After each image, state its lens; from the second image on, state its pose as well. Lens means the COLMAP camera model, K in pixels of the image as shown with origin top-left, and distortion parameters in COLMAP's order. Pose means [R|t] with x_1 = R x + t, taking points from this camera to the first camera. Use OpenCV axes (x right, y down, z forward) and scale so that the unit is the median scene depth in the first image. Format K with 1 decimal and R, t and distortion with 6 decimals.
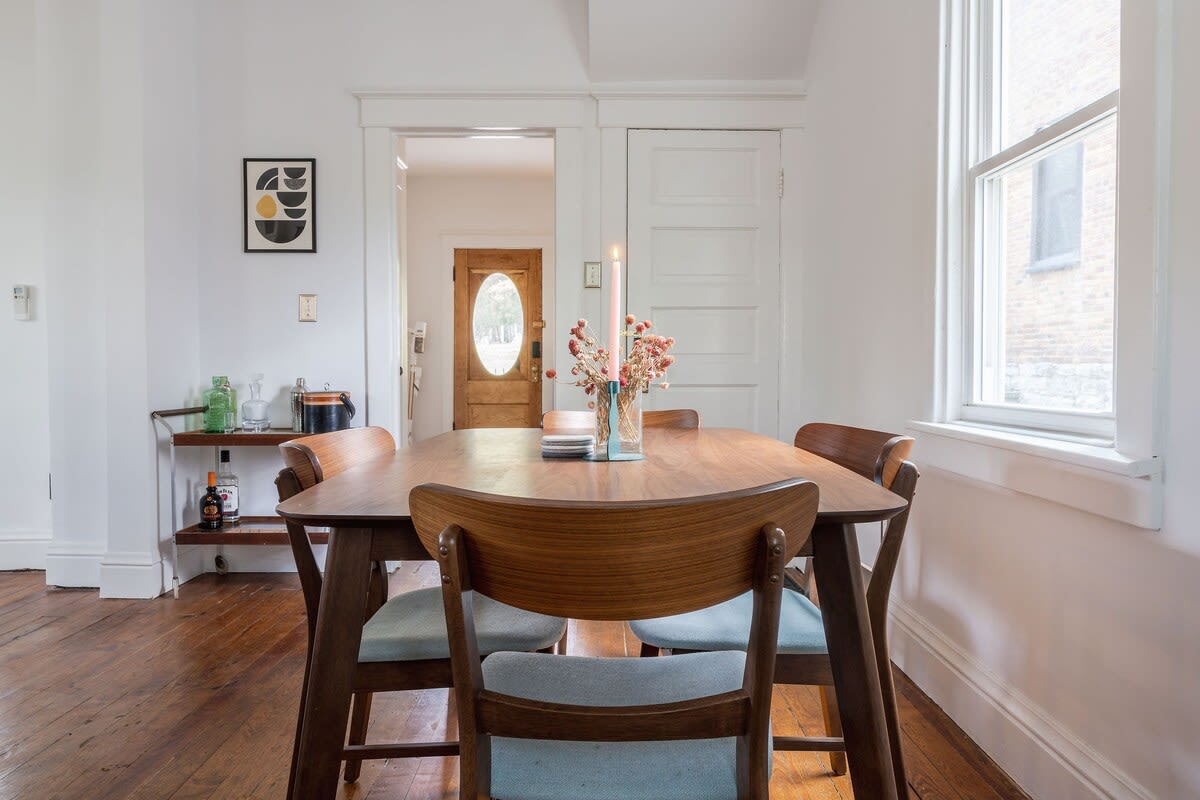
lens RADIAL K [[833.7, 0, 596.7], [0, 833.7, 397.6], [0, 0, 1]] dist [-0.002223, -0.005306]
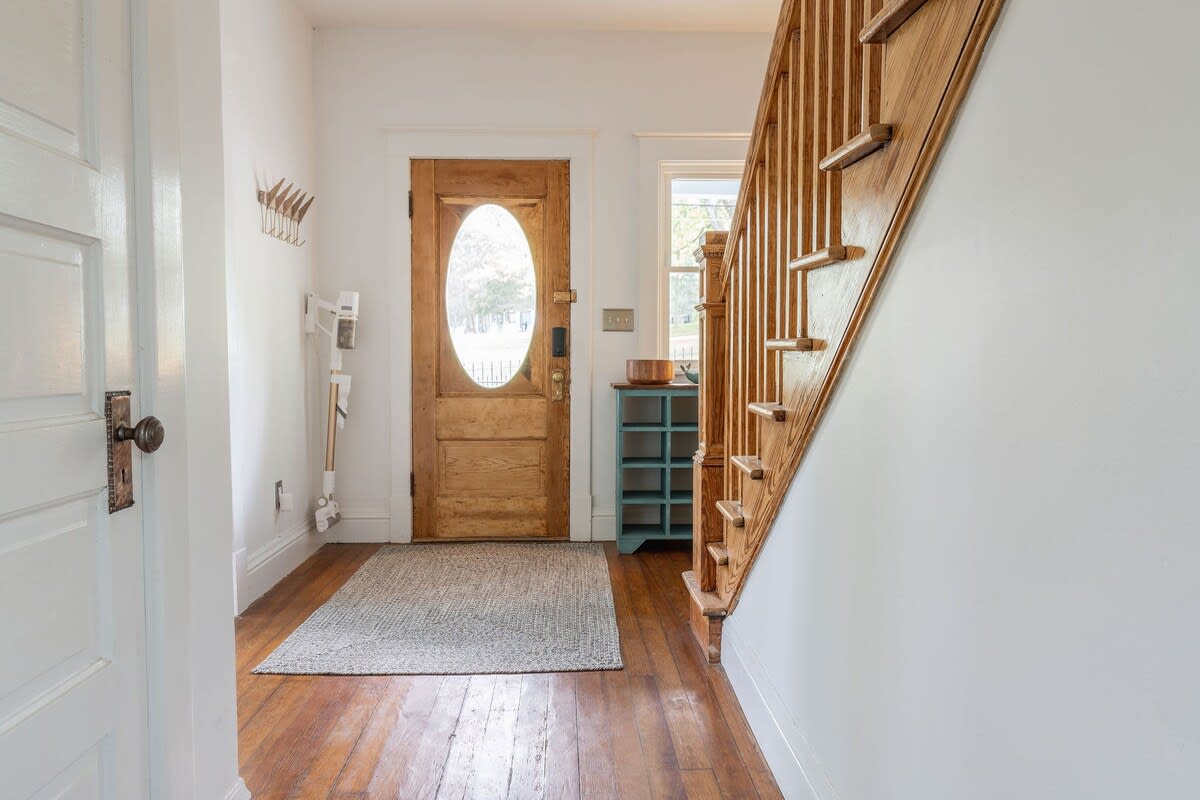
lens RADIAL K [[833.7, 0, 596.7], [0, 833.7, 397.6], [0, 0, 1]] dist [-0.002223, -0.005306]
pose [[0.999554, -0.004133, 0.029579, -0.064457], [0.003766, 0.999915, 0.012461, -0.027105], [-0.029628, -0.012344, 0.999485, 0.441381]]
